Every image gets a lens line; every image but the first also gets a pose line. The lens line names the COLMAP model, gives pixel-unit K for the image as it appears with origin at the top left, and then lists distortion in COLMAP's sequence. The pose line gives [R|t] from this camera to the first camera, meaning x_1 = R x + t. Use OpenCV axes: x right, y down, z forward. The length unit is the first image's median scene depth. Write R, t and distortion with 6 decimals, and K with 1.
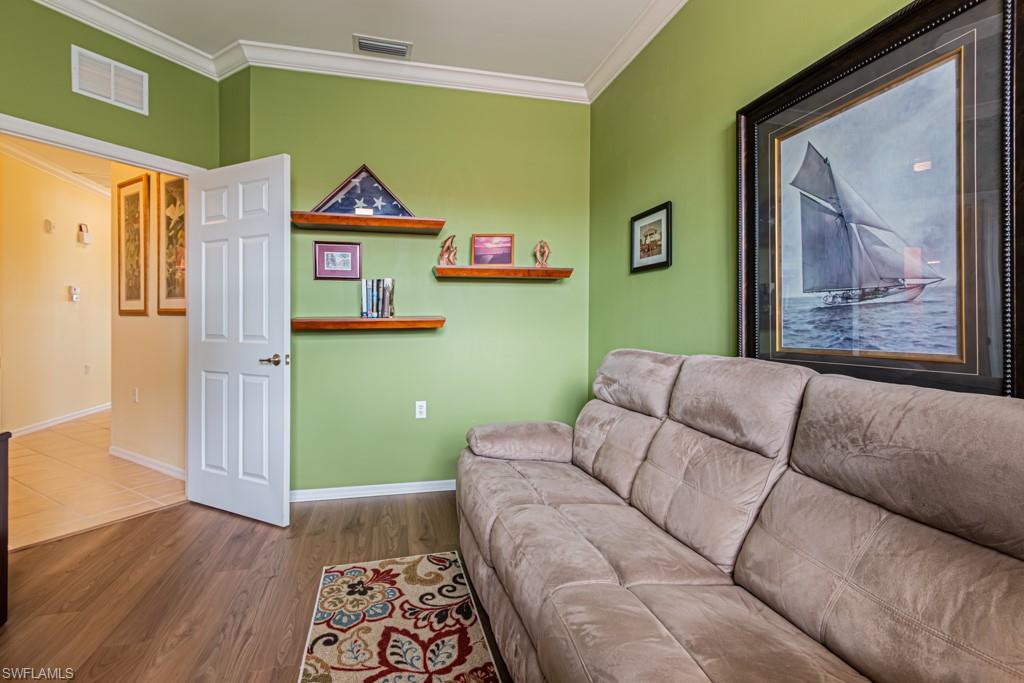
lens RADIAL K [[480.7, 0, 509.0], [0, 480.7, 330.8], [0, 0, 1]] dist [0.001769, -0.000232]
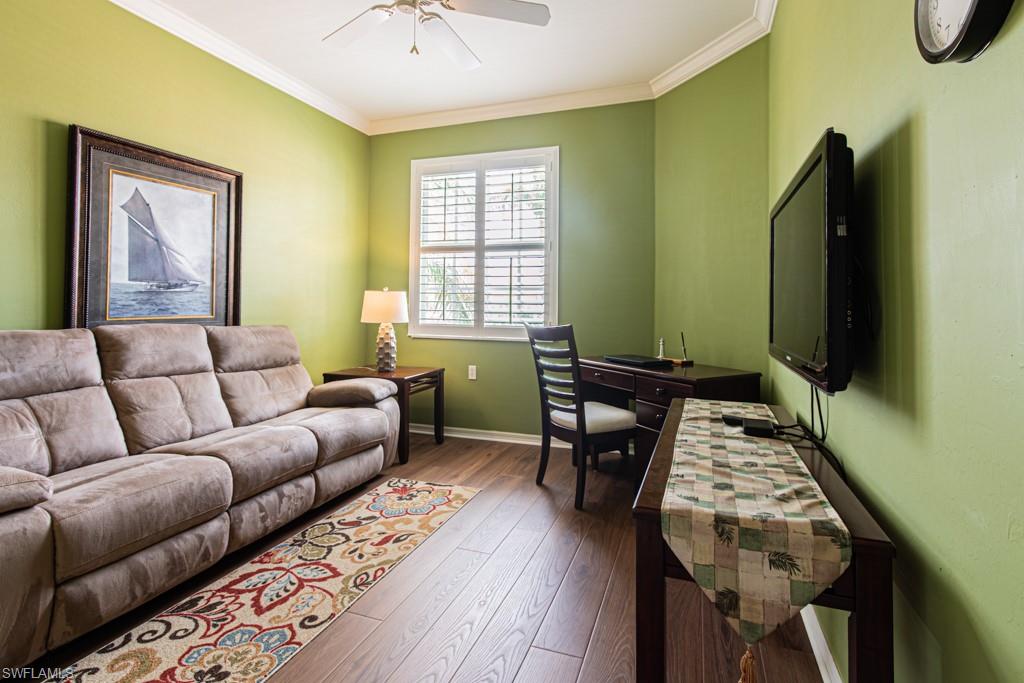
lens RADIAL K [[480.7, 0, 538.3], [0, 480.7, 302.0], [0, 0, 1]] dist [0.001769, -0.000232]
pose [[-0.855667, -0.008261, 0.517460, -1.312217], [-0.006881, 0.999966, 0.004585, -0.026720], [-0.517481, 0.000363, -0.855695, 1.634995]]
